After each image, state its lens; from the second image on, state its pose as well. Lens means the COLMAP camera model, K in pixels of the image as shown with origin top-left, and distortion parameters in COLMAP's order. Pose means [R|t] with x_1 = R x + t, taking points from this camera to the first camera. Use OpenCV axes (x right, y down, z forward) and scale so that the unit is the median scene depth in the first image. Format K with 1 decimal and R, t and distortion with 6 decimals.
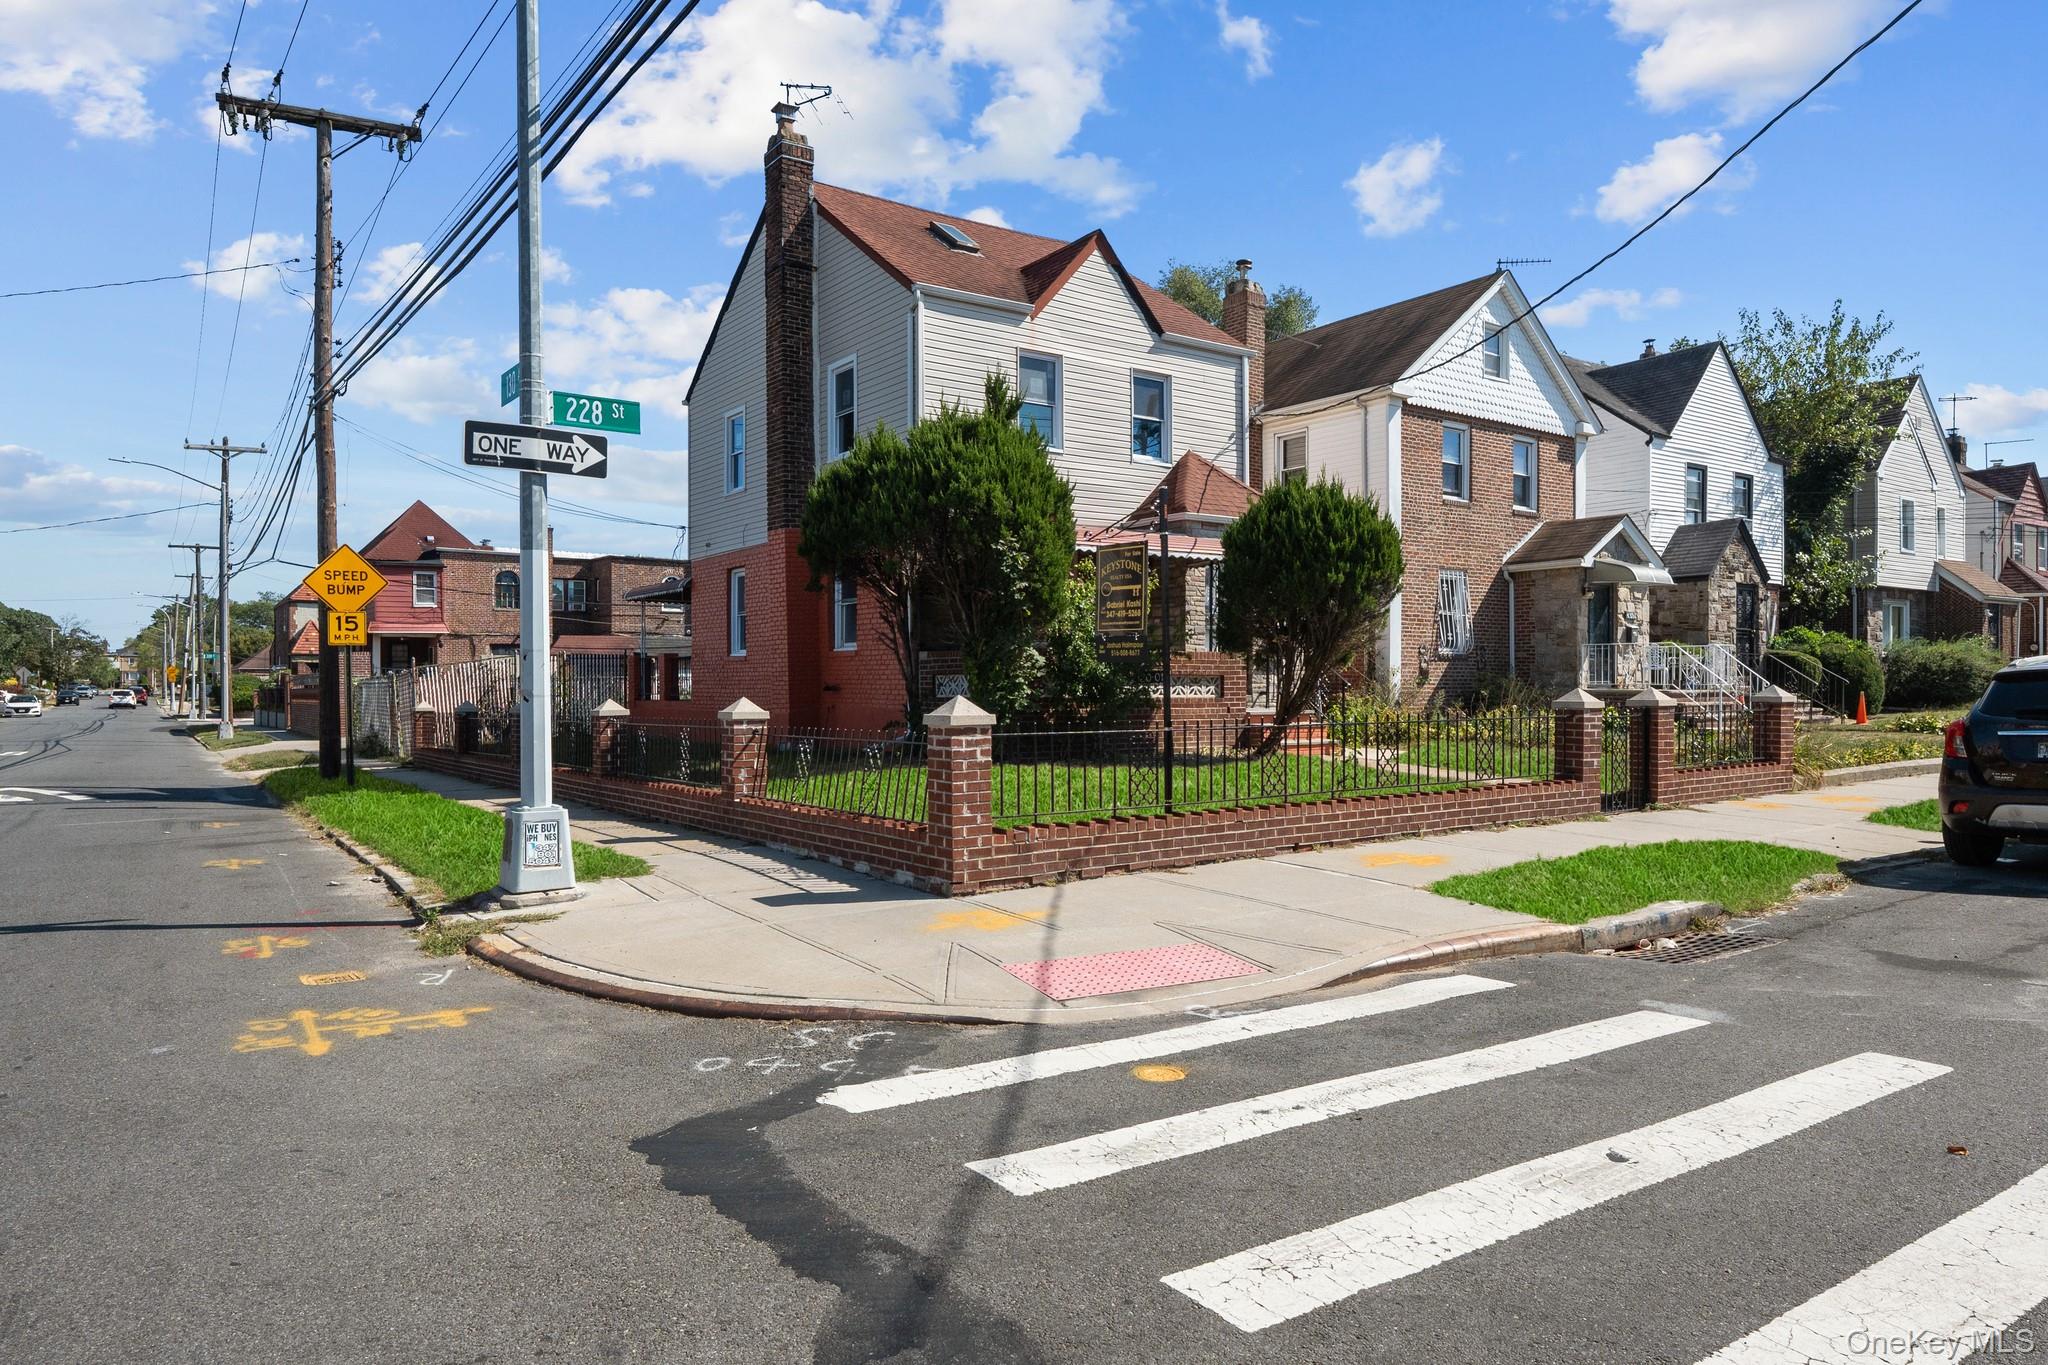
lens RADIAL K [[1219.8, 0, 1024.0], [0, 1219.8, 682.5], [0, 0, 1]] dist [0.003998, 0.001627]
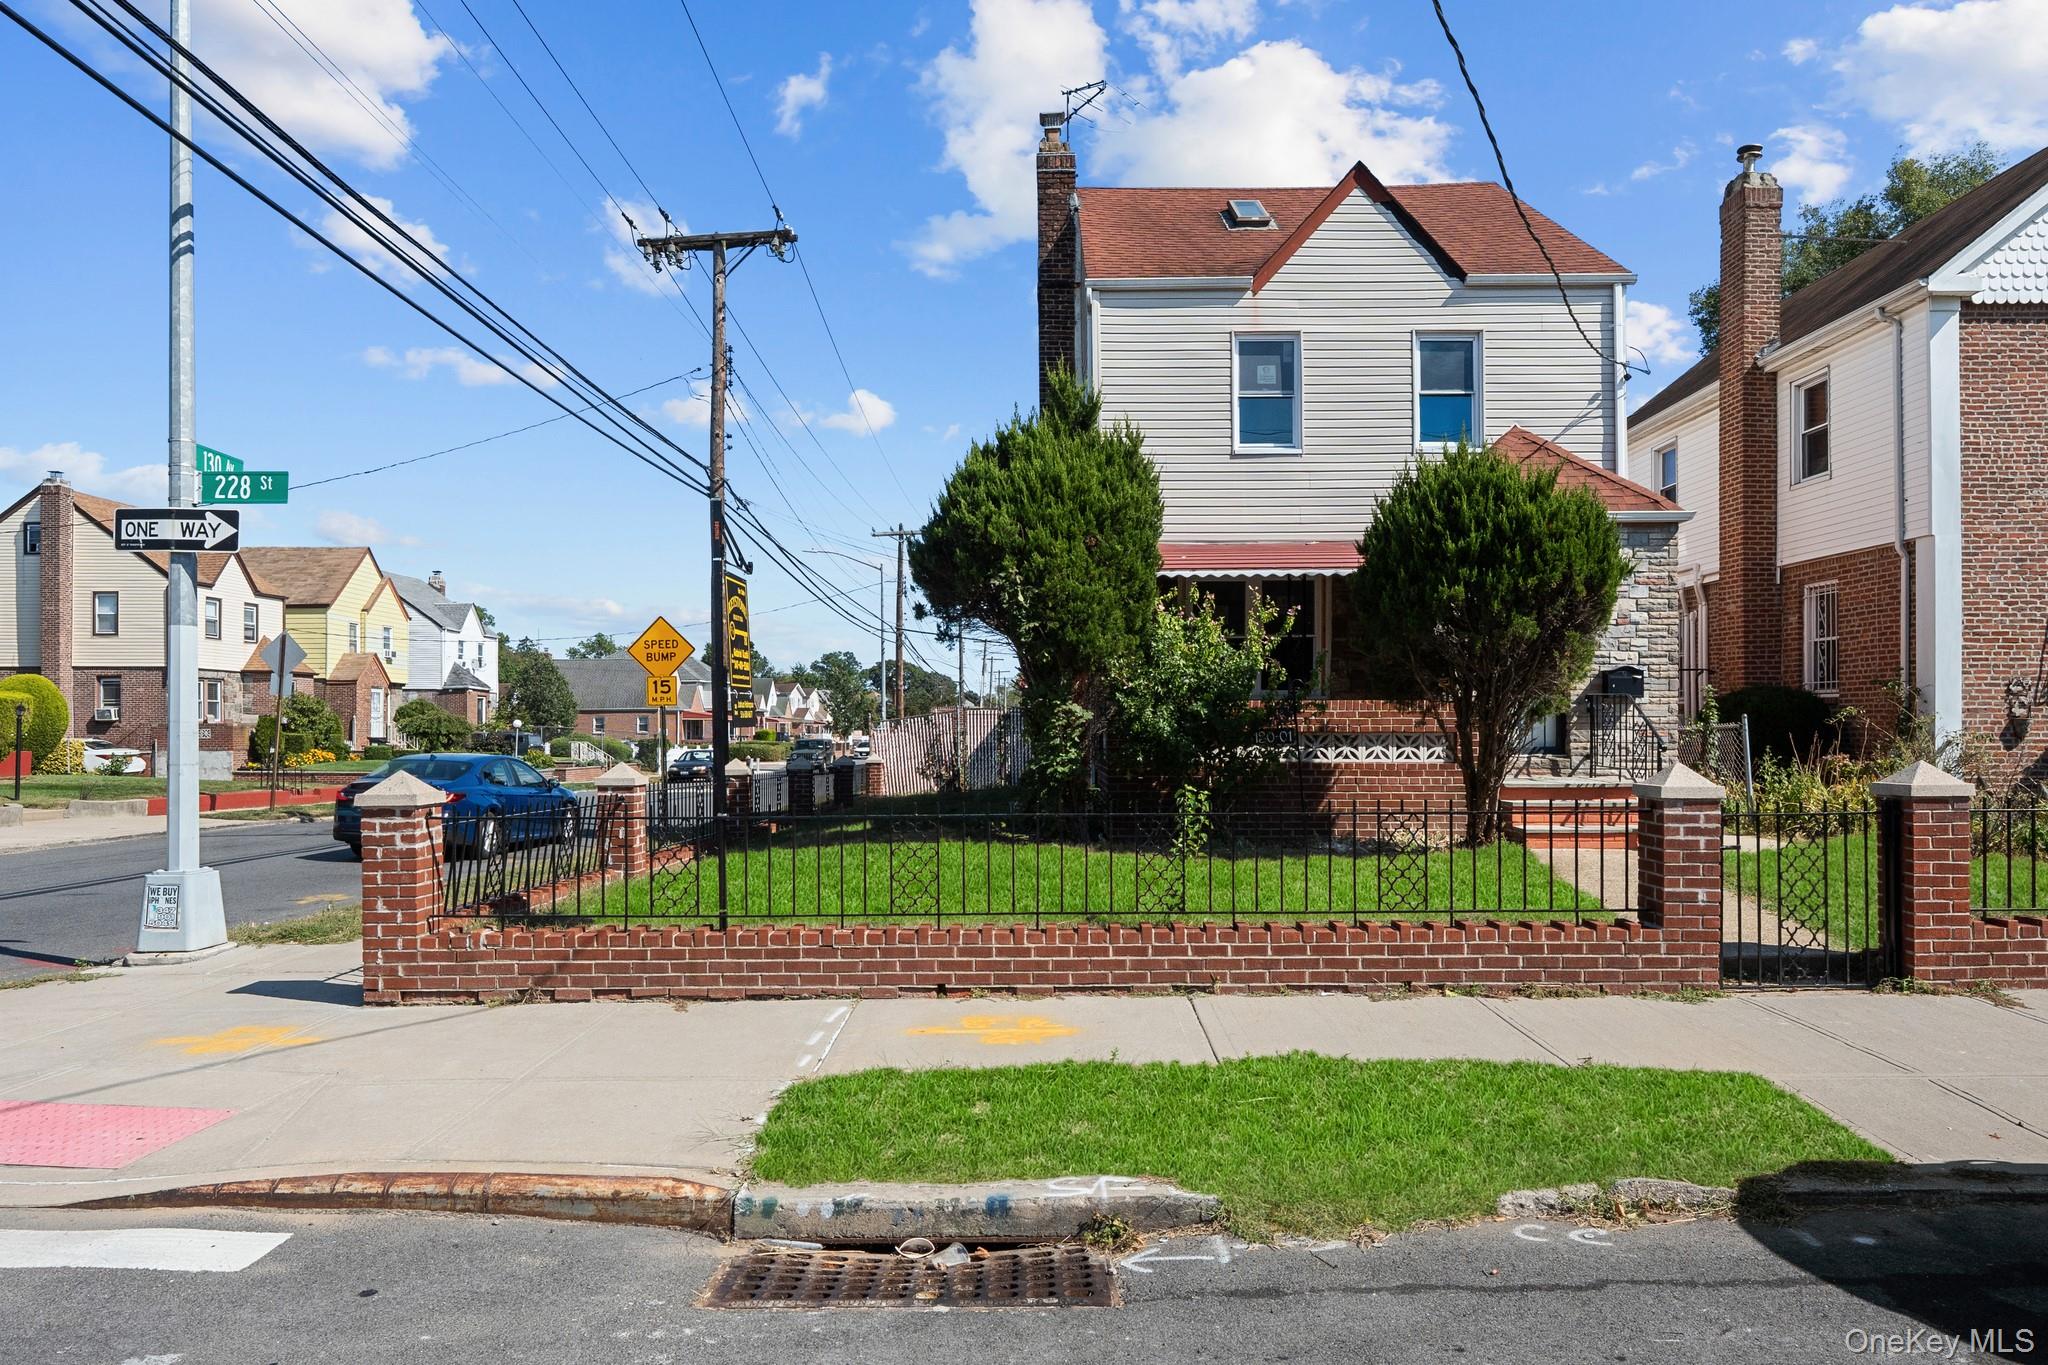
lens RADIAL K [[1251.5, 0, 1018.6], [0, 1251.5, 723.1], [0, 0, 1]] dist [0.001452, 0.001190]
pose [[0.825302, -0.005077, -0.564668, 0.467602], [0.002133, 0.999980, -0.005873, -0.009745], [0.564687, 0.003643, 0.825297, 0.302603]]
